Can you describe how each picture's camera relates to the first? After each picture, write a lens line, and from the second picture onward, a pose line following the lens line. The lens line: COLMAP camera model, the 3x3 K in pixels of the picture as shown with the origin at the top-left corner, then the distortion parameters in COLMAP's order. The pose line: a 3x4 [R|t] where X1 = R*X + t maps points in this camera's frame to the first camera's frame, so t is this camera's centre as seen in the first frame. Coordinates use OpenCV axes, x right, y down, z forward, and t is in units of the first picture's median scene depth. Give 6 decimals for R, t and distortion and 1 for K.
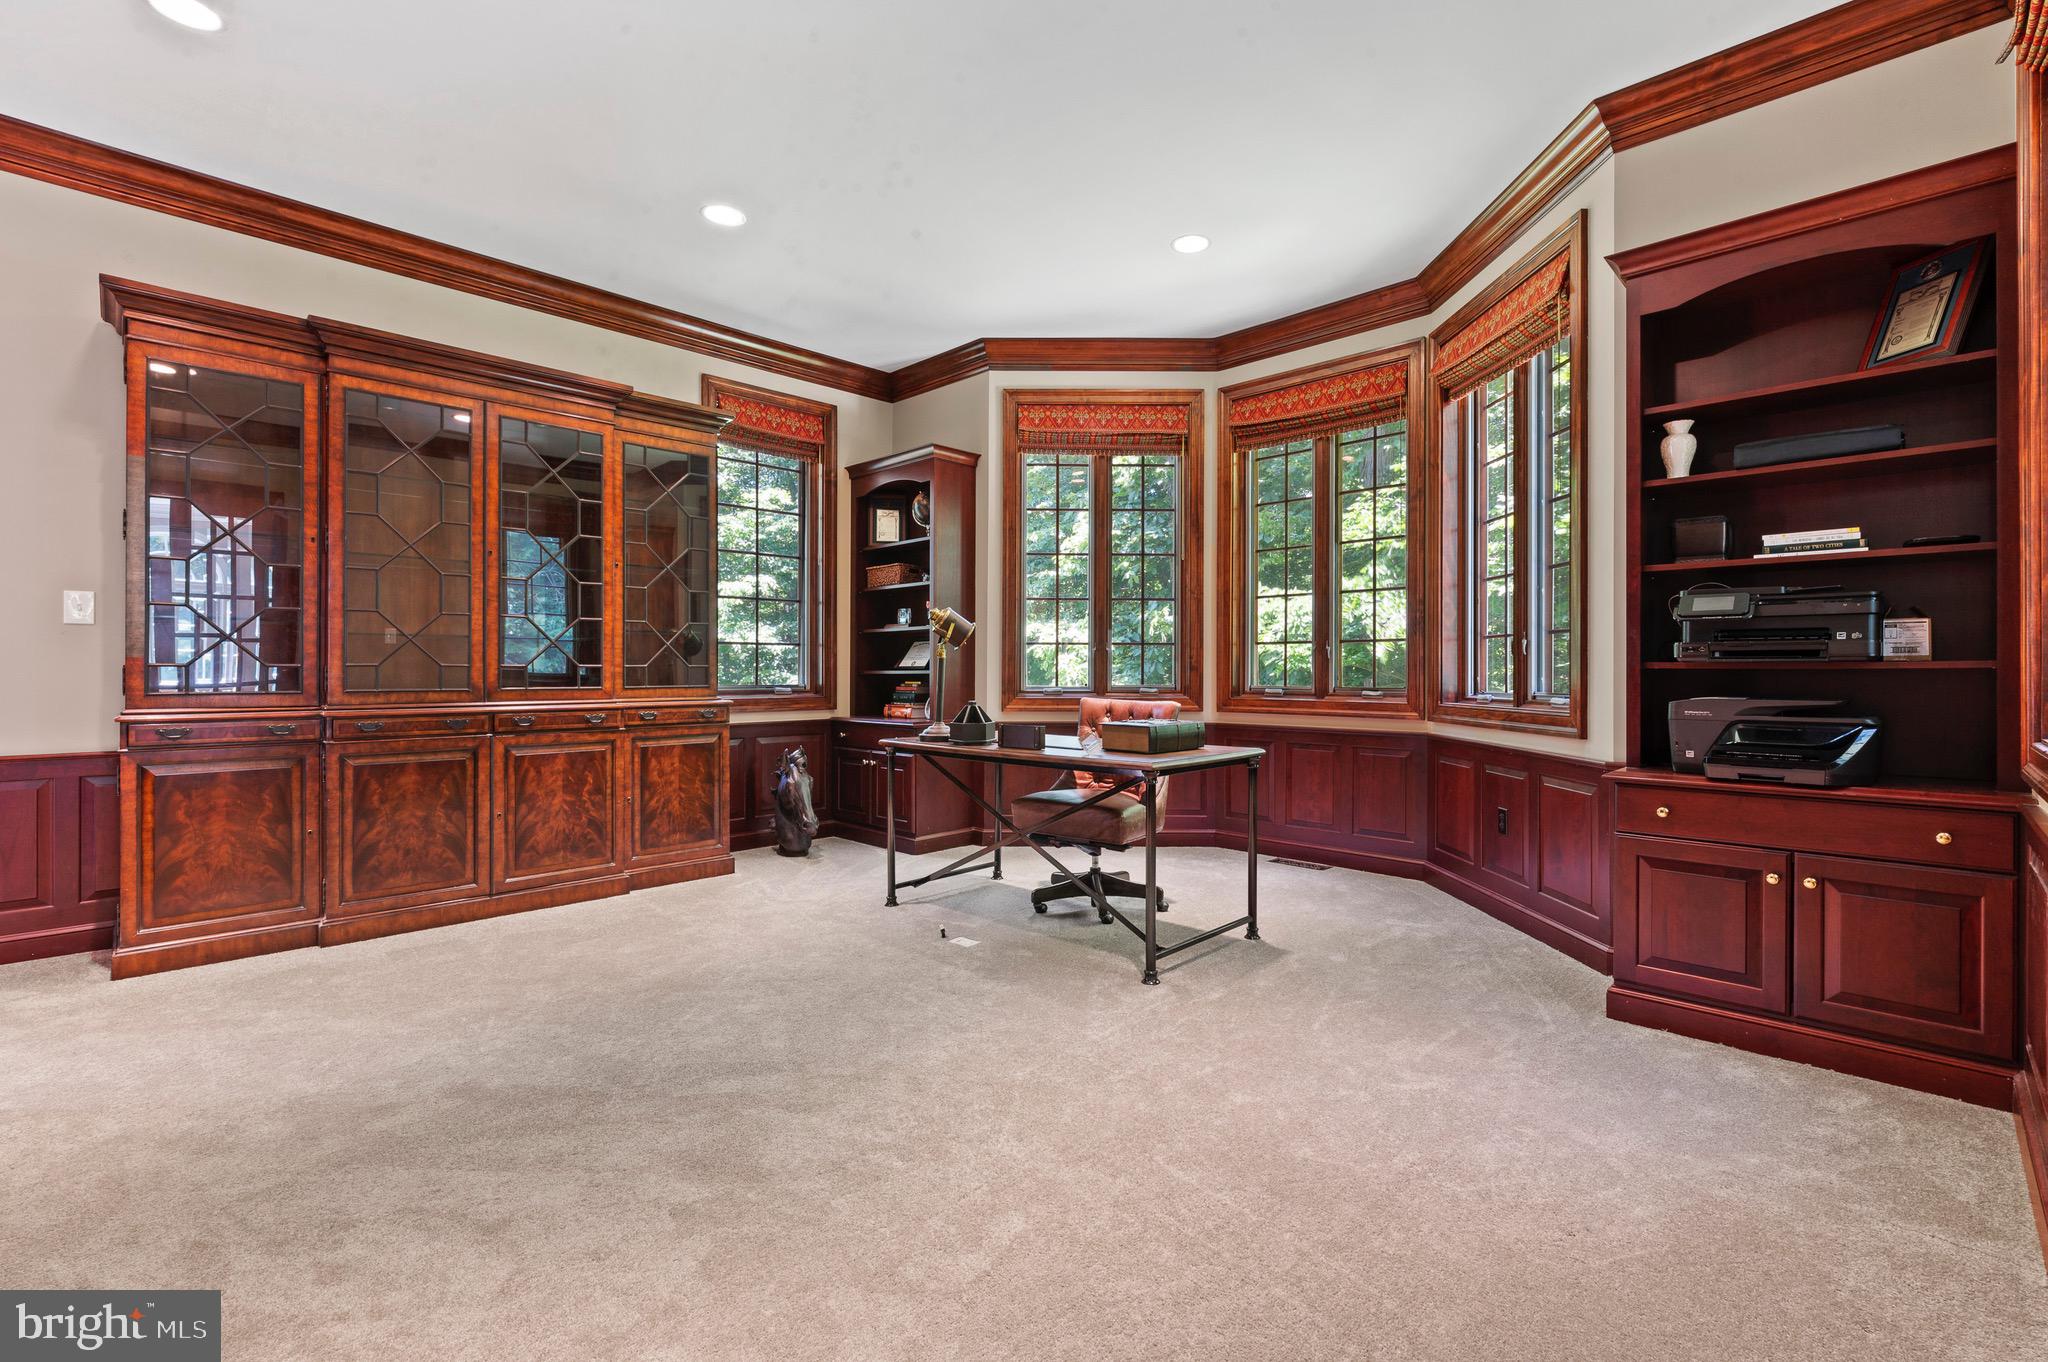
lens RADIAL K [[889.2, 0, 1016.1], [0, 889.2, 672.3], [0, 0, 1]] dist [0.001074, -0.000216]
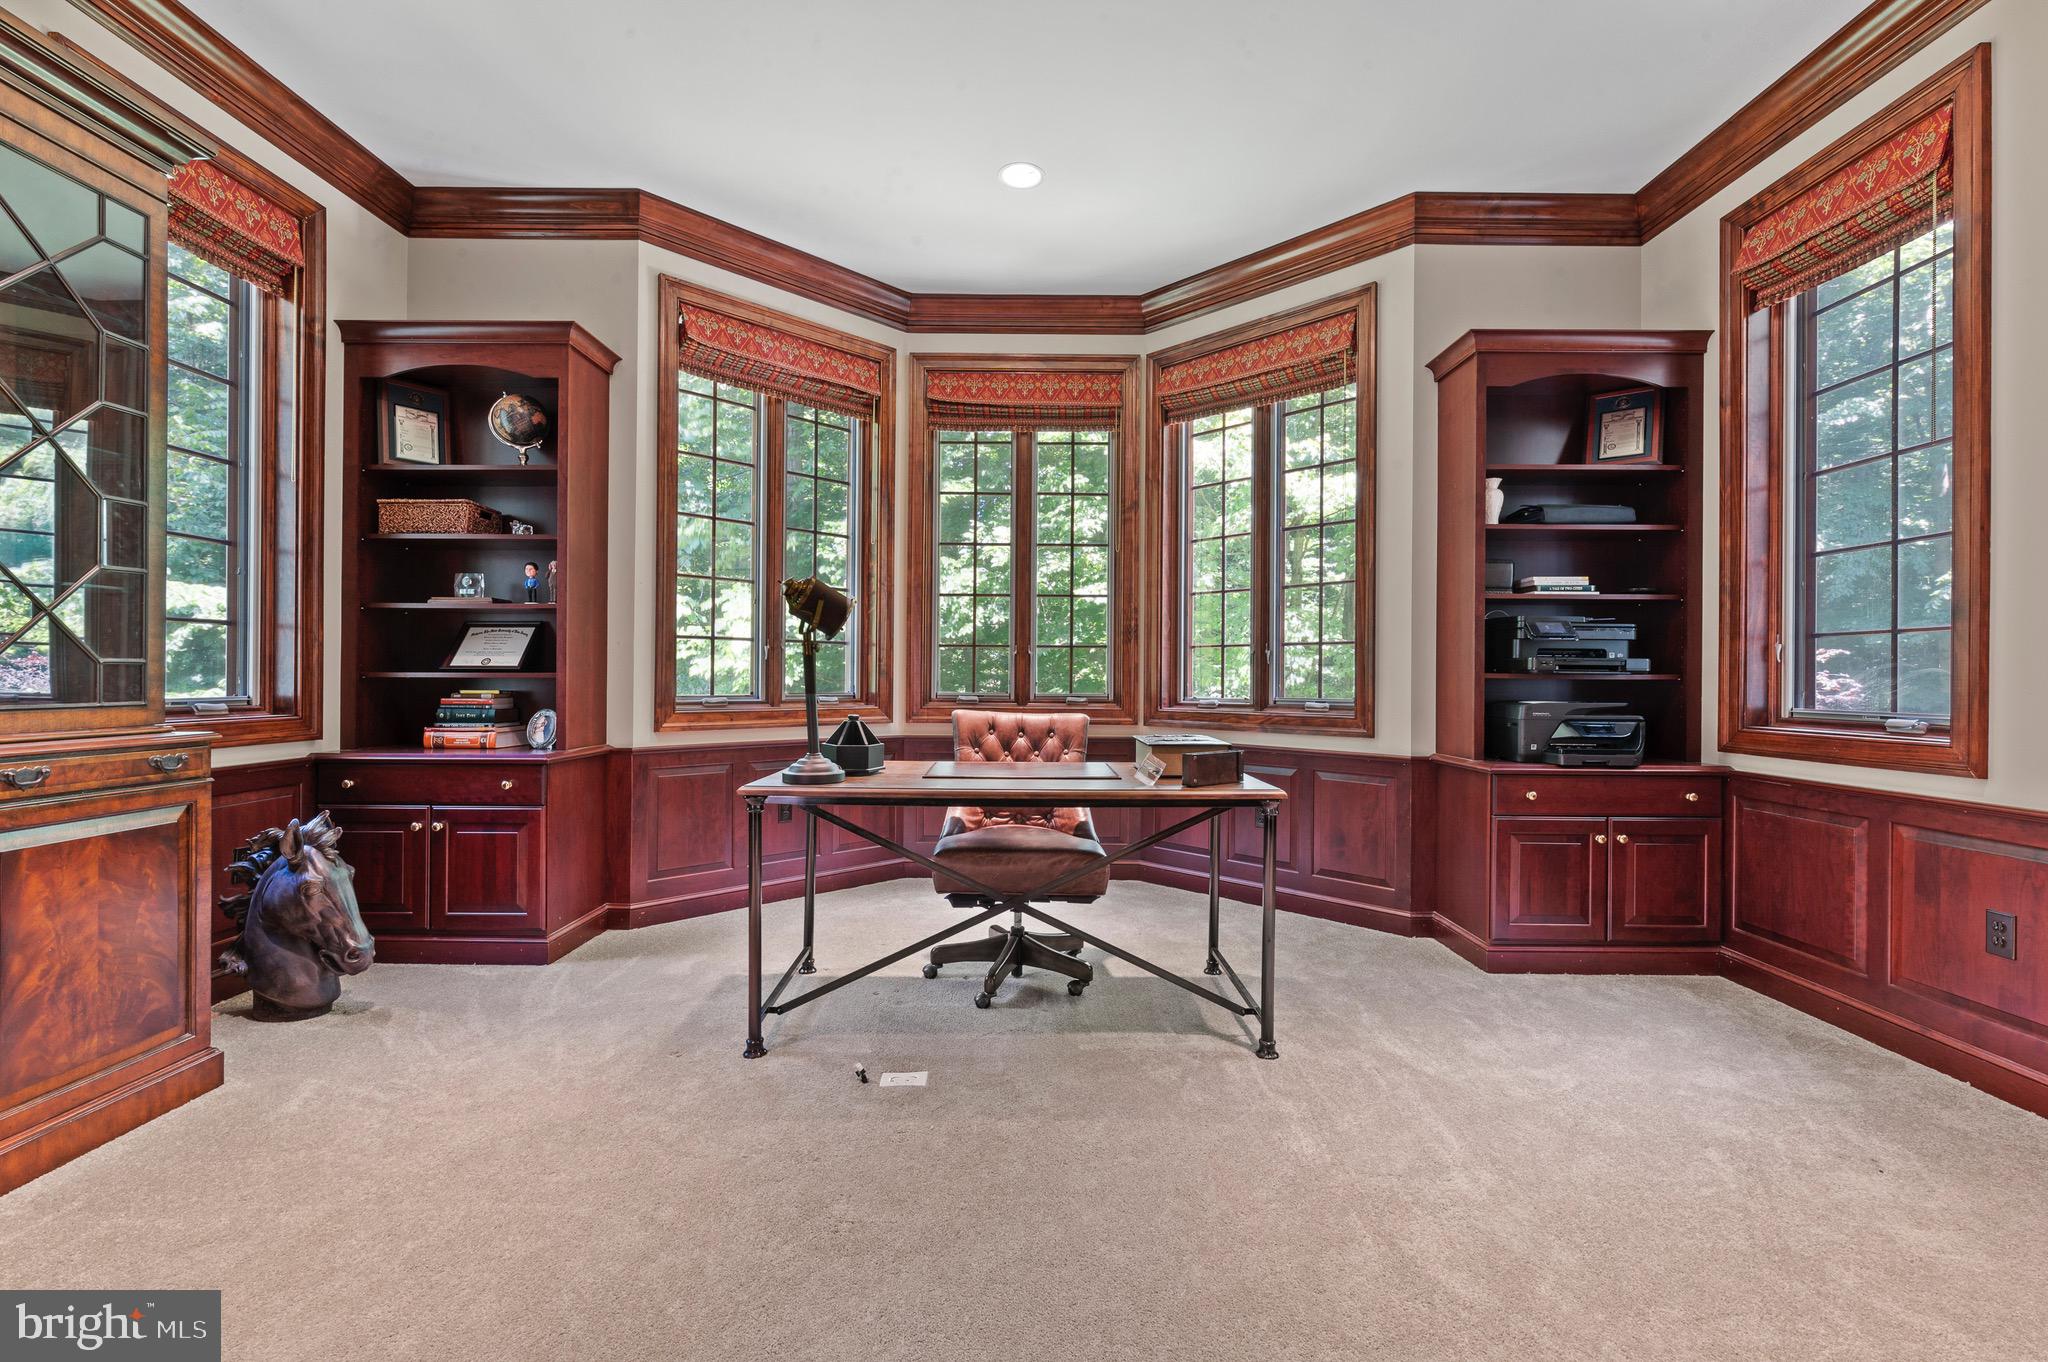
lens RADIAL K [[889.2, 0, 1024.9], [0, 889.2, 677.0], [0, 0, 1]] dist [0.001074, -0.000216]
pose [[0.711462, 0.003969, 0.702713, -0.312466], [-0.005785, 0.999983, 0.000208, -0.001240], [-0.702701, -0.004213, 0.711473, 0.305468]]
